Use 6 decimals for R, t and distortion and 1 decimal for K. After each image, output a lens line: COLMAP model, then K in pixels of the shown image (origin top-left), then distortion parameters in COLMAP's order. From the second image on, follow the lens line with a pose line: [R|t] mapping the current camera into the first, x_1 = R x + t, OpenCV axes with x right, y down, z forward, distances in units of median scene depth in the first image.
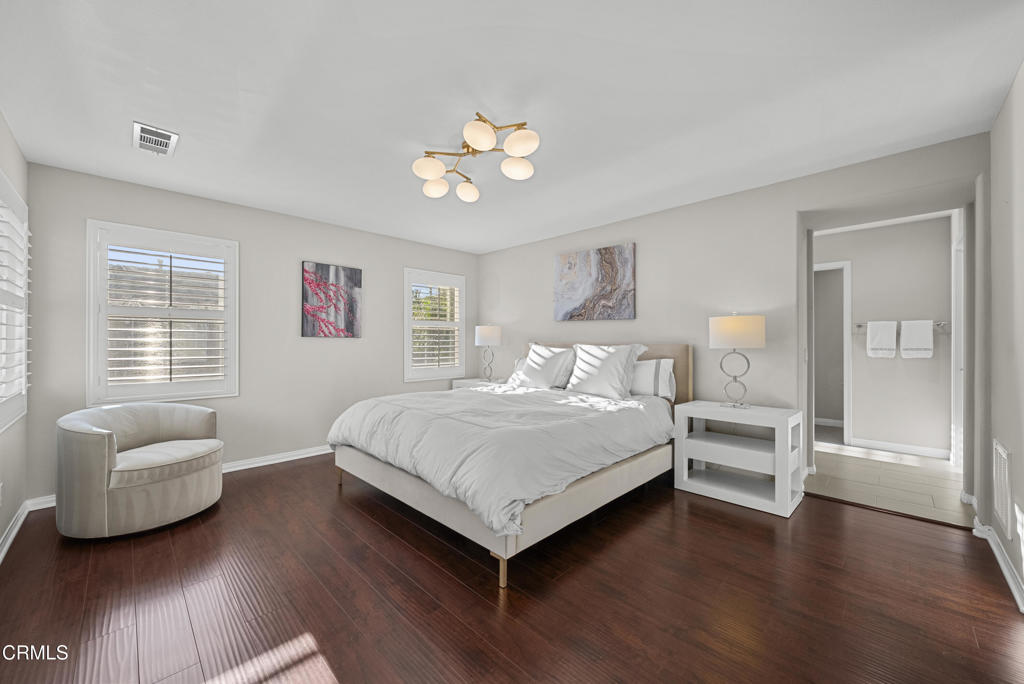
lens RADIAL K [[389.7, 0, 507.5], [0, 389.7, 342.1], [0, 0, 1]] dist [-0.000136, -0.000058]
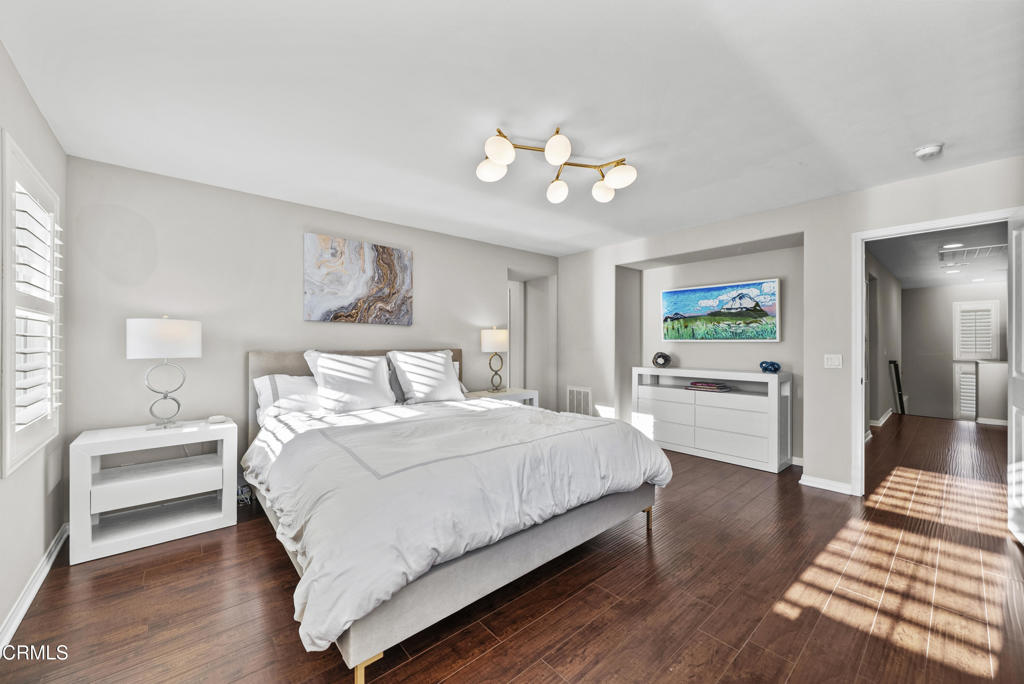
lens RADIAL K [[389.7, 0, 507.5], [0, 389.7, 342.1], [0, 0, 1]] dist [-0.000136, -0.000058]
pose [[0.078964, 0.013219, 0.996790, -0.640190], [0.010504, 0.999846, -0.014092, 0.000944], [-0.996822, 0.011583, 0.078813, 0.631382]]
